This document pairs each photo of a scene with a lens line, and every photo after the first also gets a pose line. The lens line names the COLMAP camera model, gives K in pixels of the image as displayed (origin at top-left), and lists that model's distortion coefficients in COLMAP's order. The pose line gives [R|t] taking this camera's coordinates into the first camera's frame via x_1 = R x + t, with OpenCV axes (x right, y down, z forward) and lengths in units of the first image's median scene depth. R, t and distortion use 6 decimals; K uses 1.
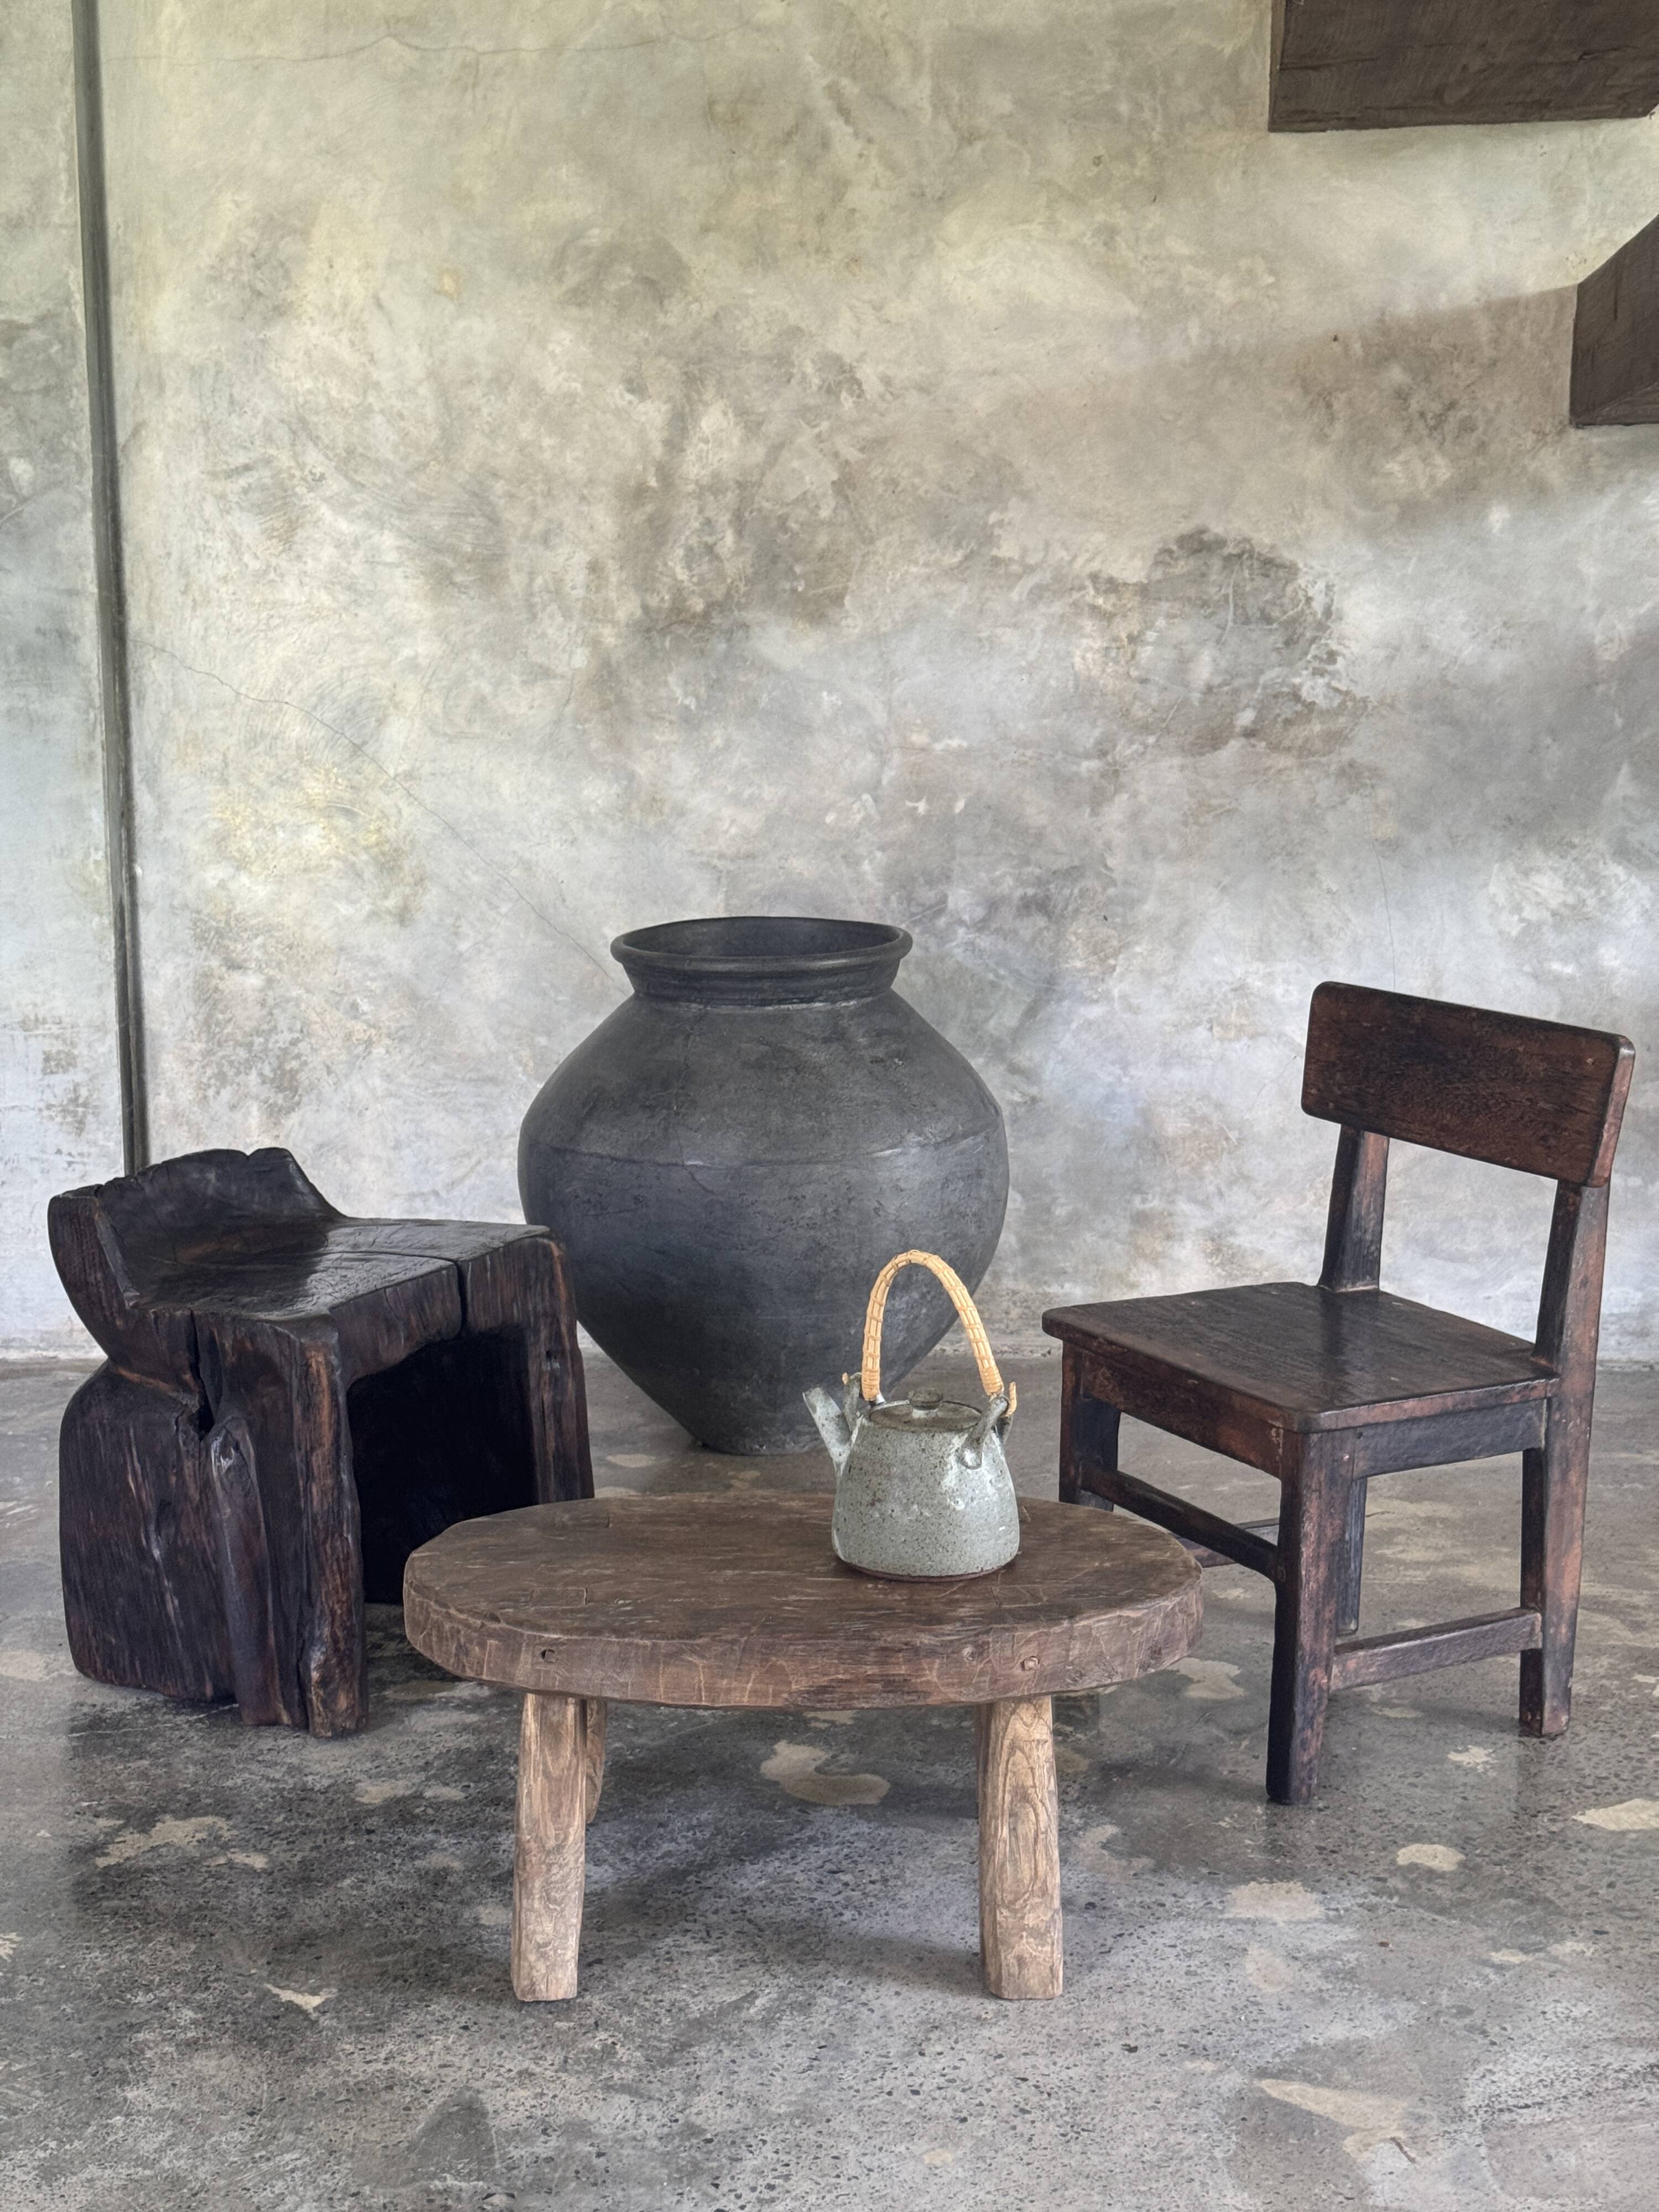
lens RADIAL K [[3116.6, 0, 826.9], [0, 3116.6, 1119.1], [0, 0, 1]] dist [0.137229, 0.000000]
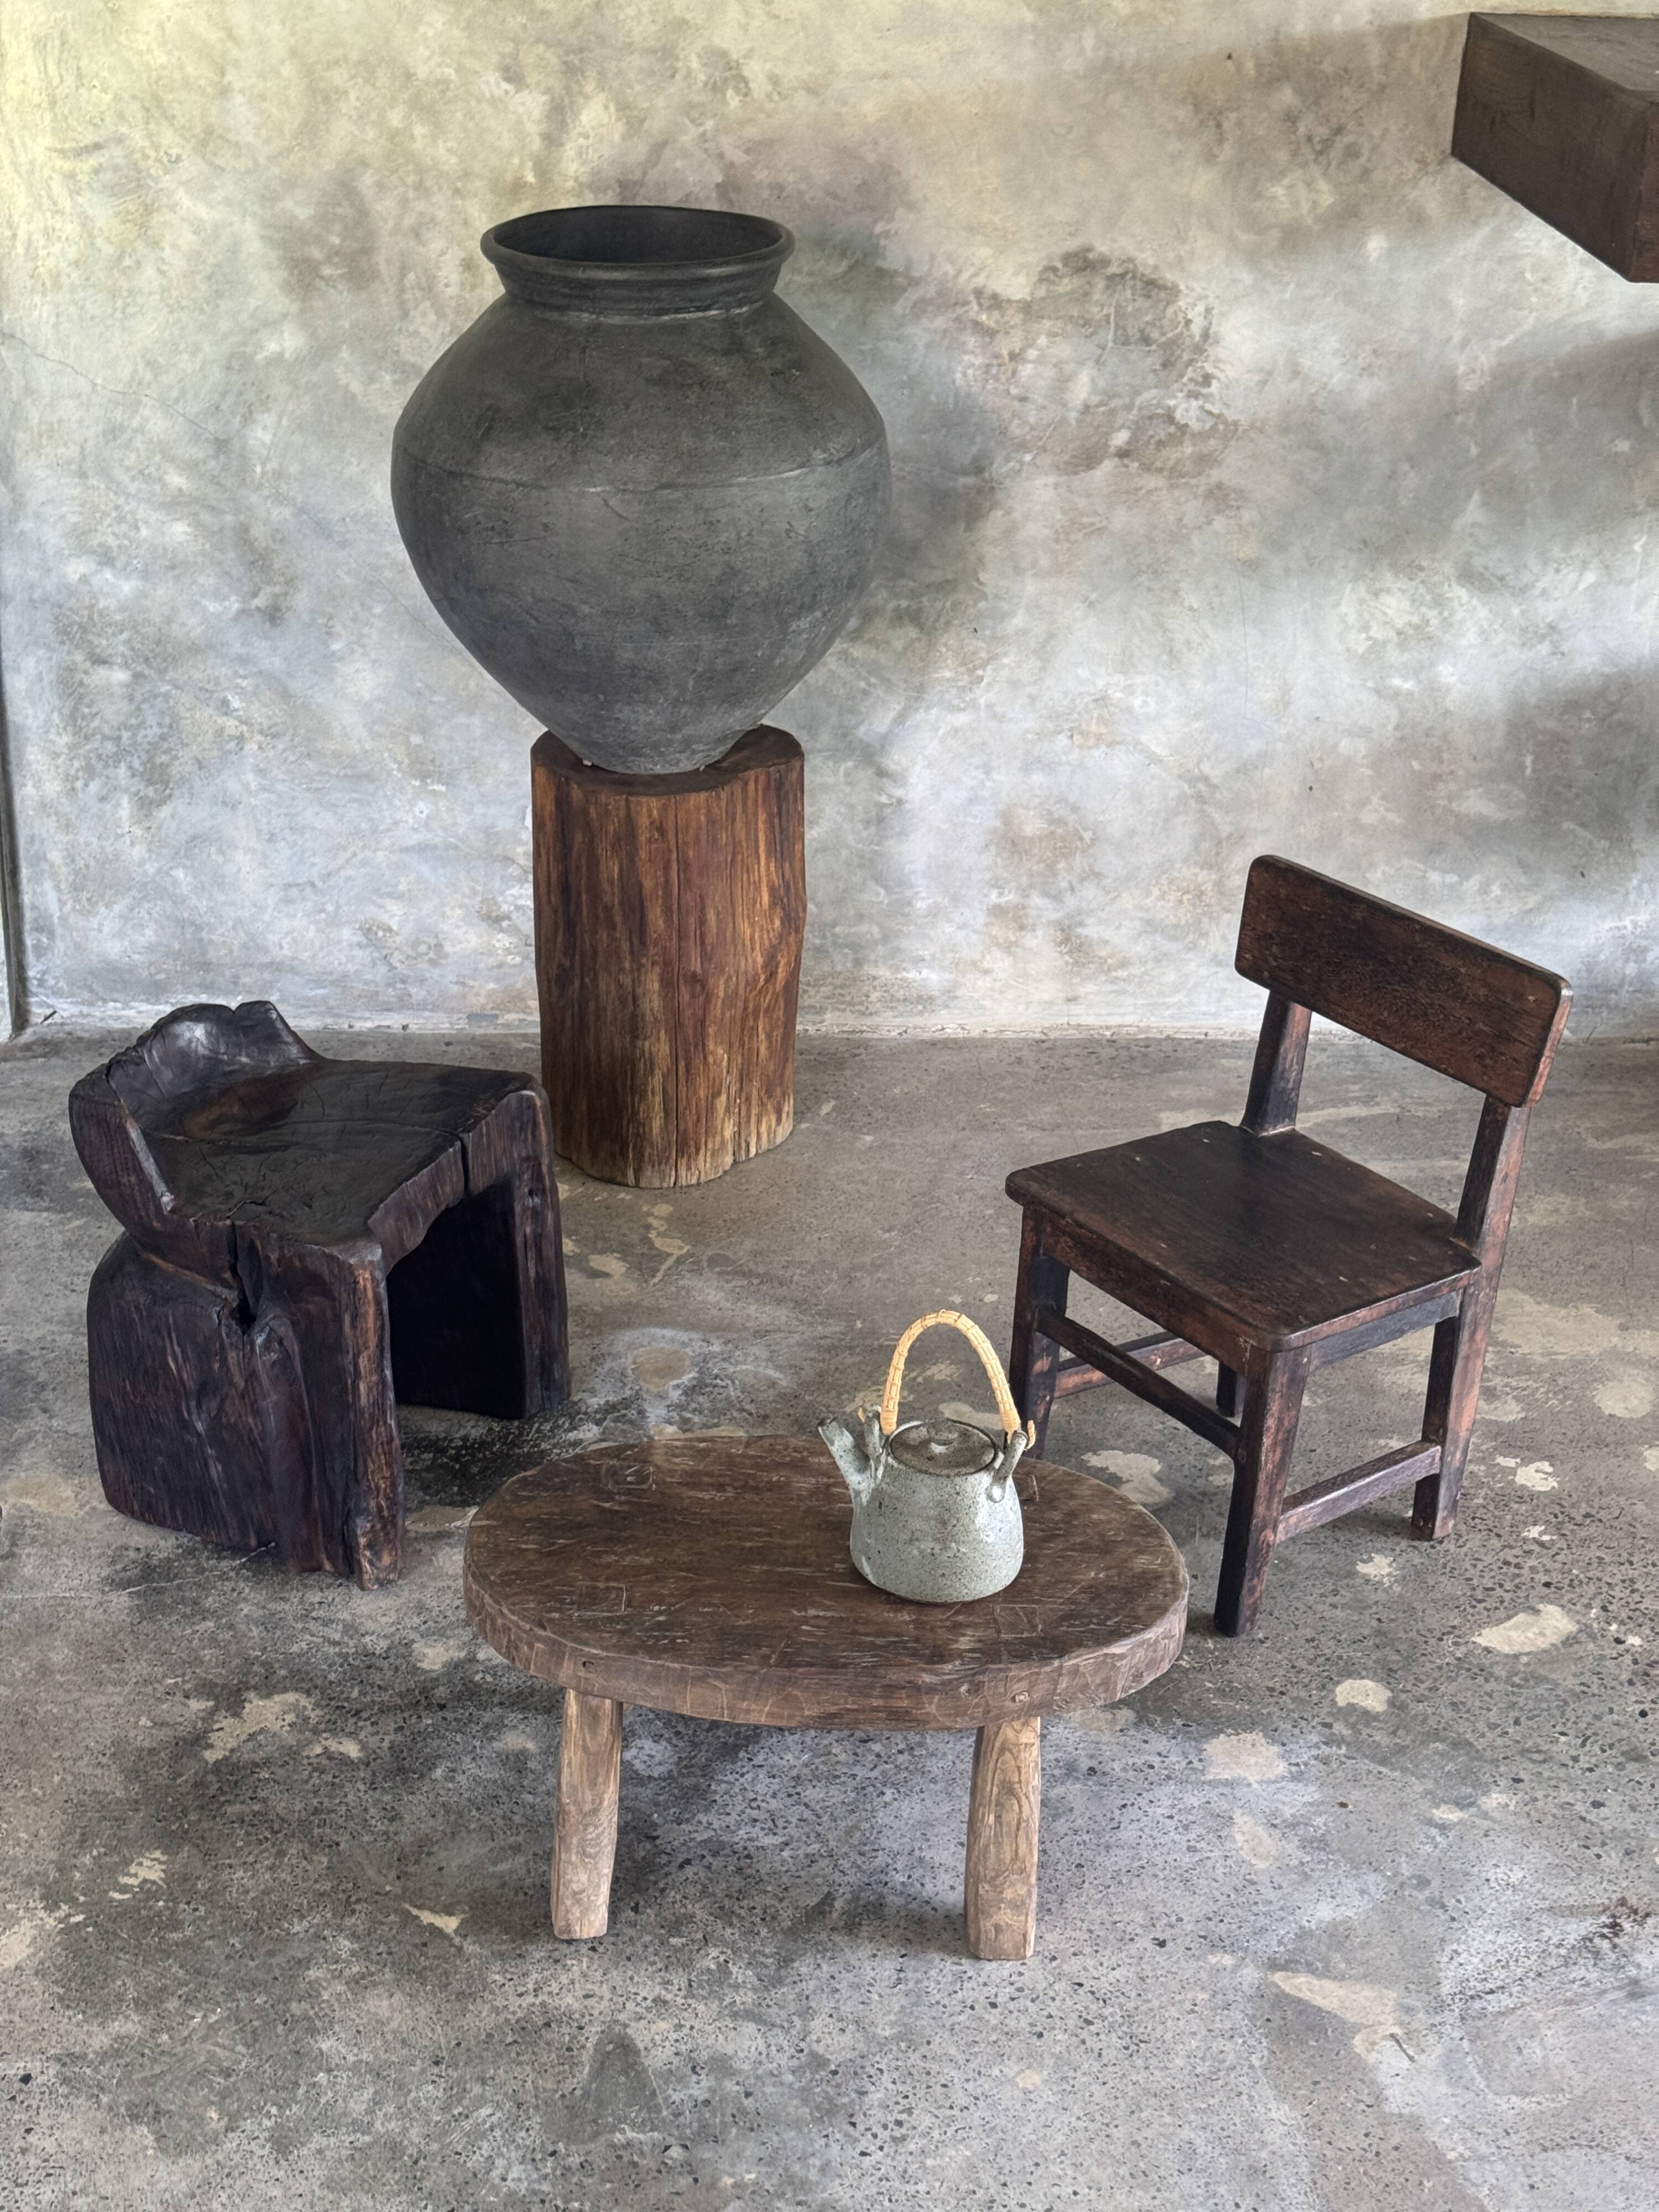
lens RADIAL K [[3116.6, 0, 822.5], [0, 3116.6, 1127.2], [0, 0, 1]] dist [0.137229, 0.000000]
pose [[0.990913, -0.021180, 0.132824, -0.103001], [-0.013860, 0.966188, 0.257464, -0.174192], [-0.133786, -0.256965, 0.957116, -0.021887]]
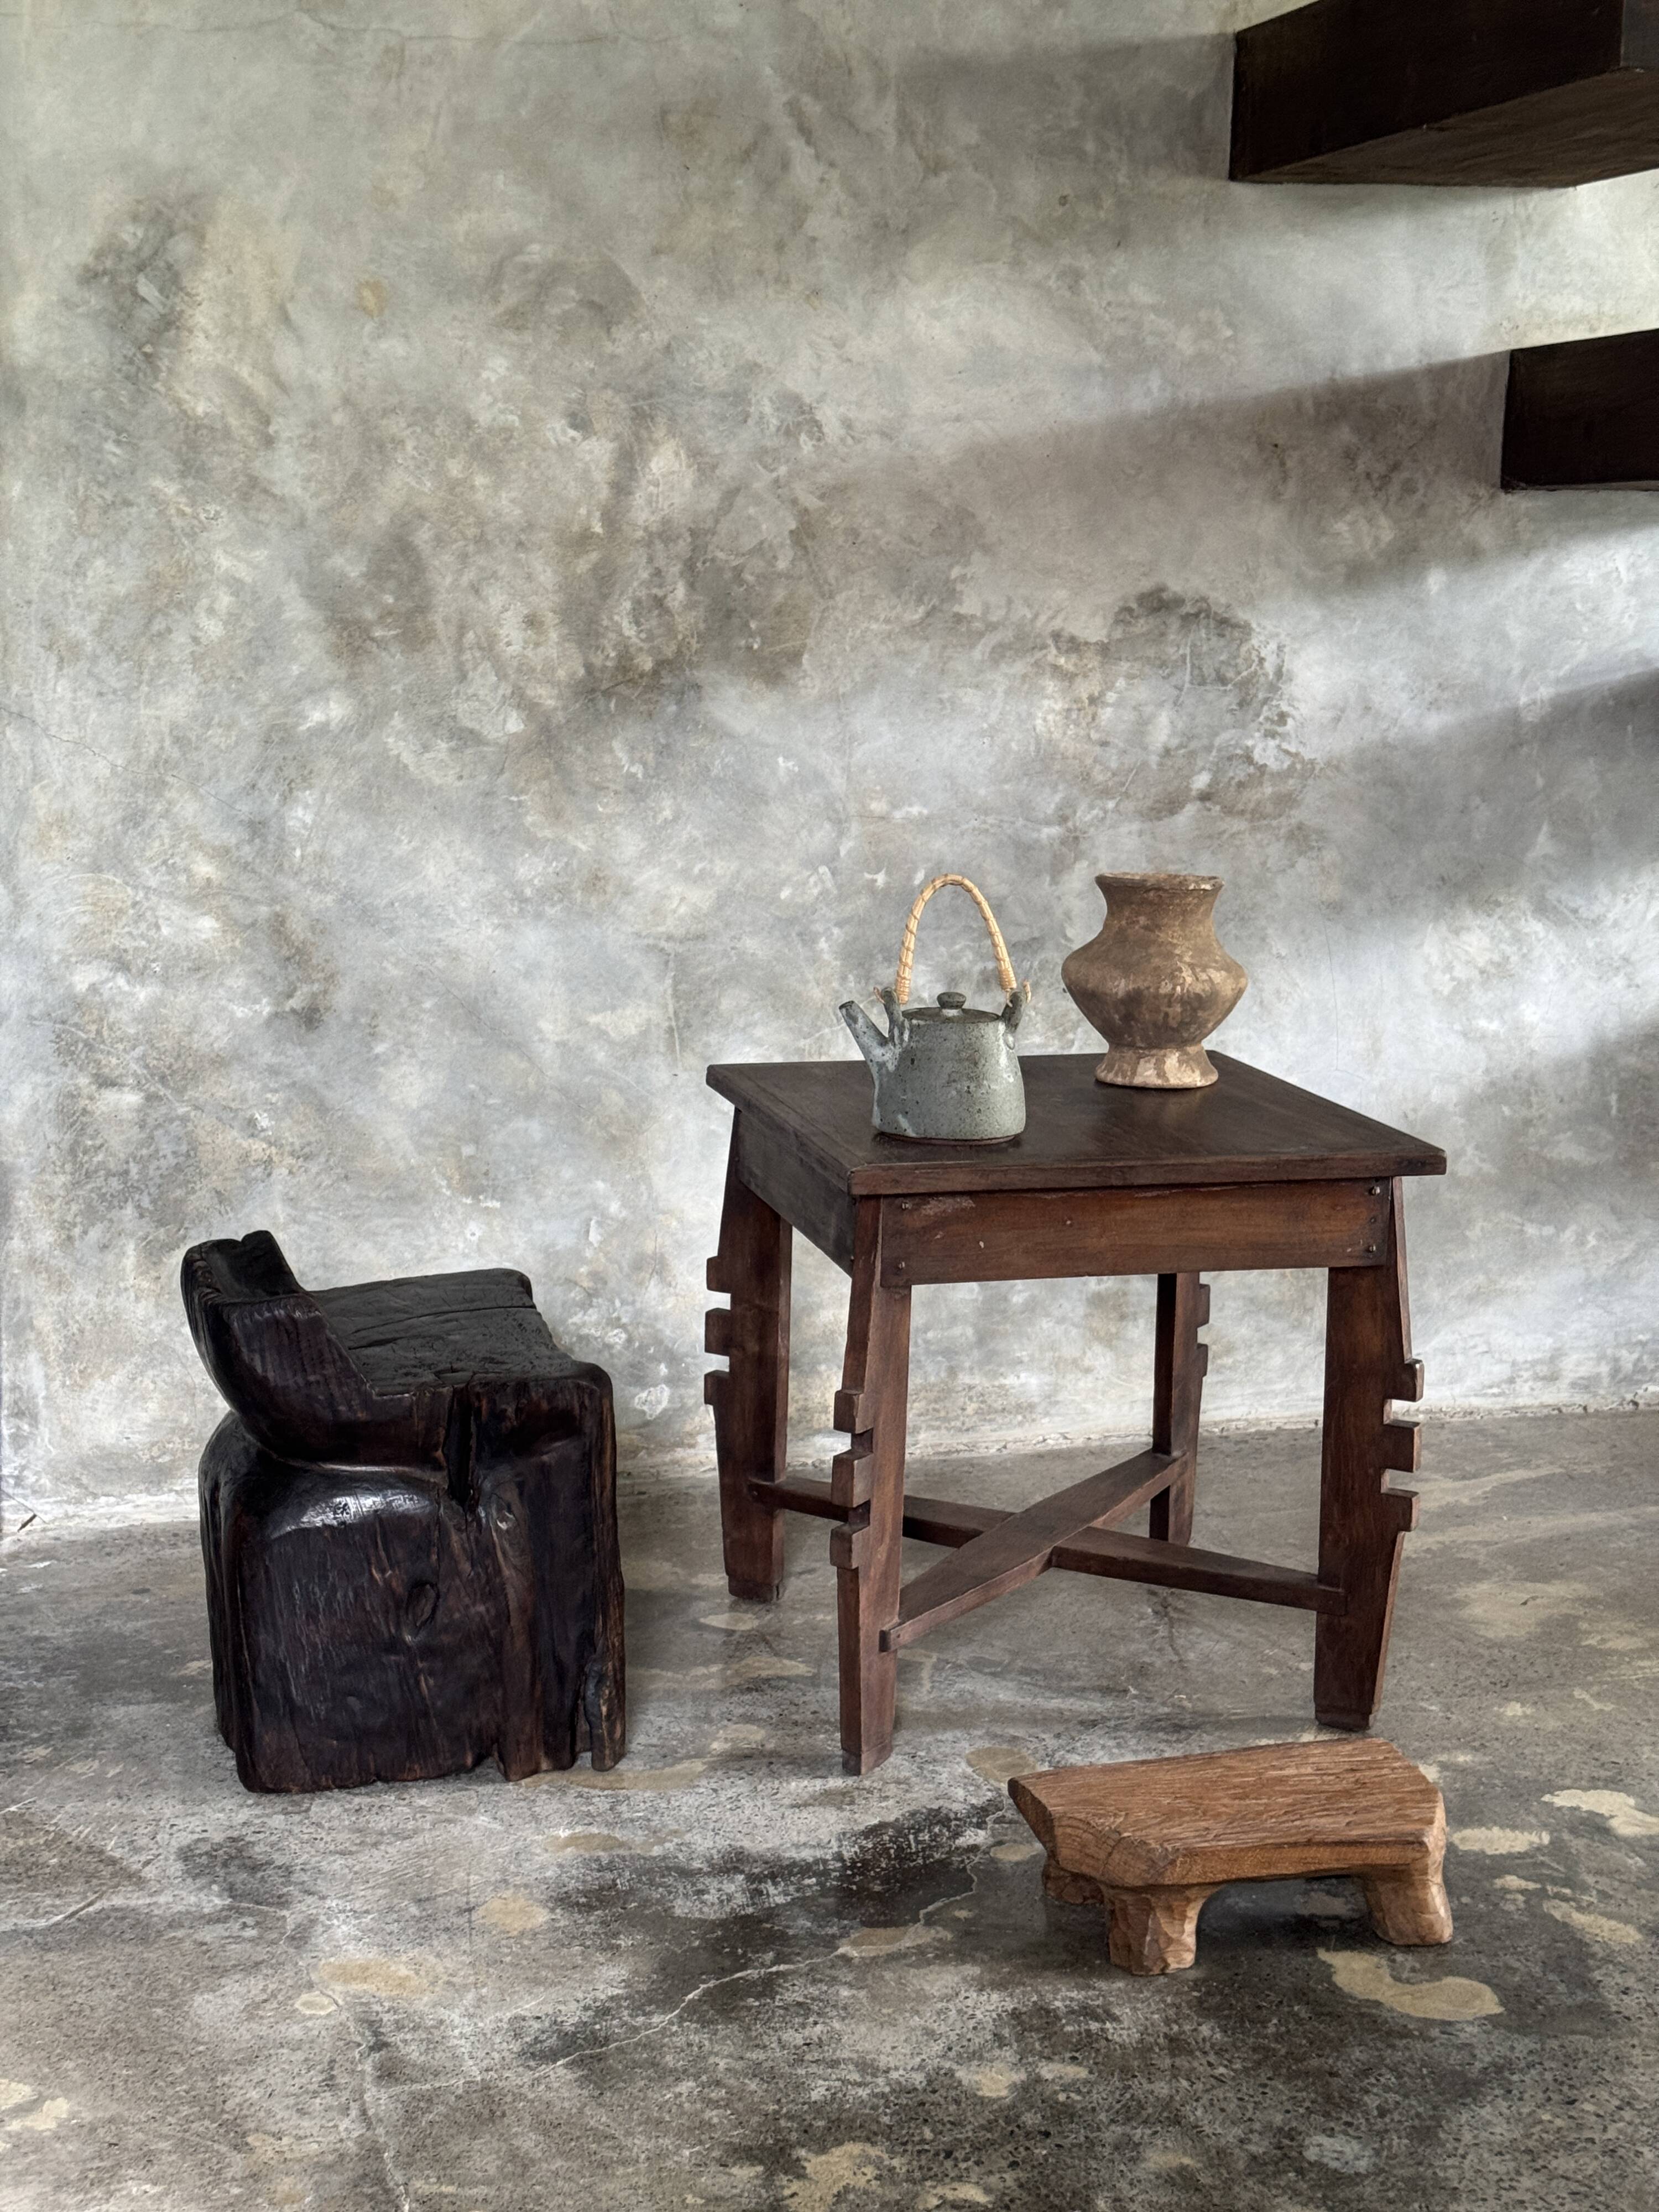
lens RADIAL K [[3116.6, 0, 821.1], [0, 3116.6, 1112.7], [0, 0, 1]] dist [0.137229, 0.000000]
pose [[0.930358, -0.052452, 0.362882, -0.335068], [0.049437, 0.998622, 0.017596, -0.048543], [-0.363305, 0.001570, 0.931669, 0.139672]]
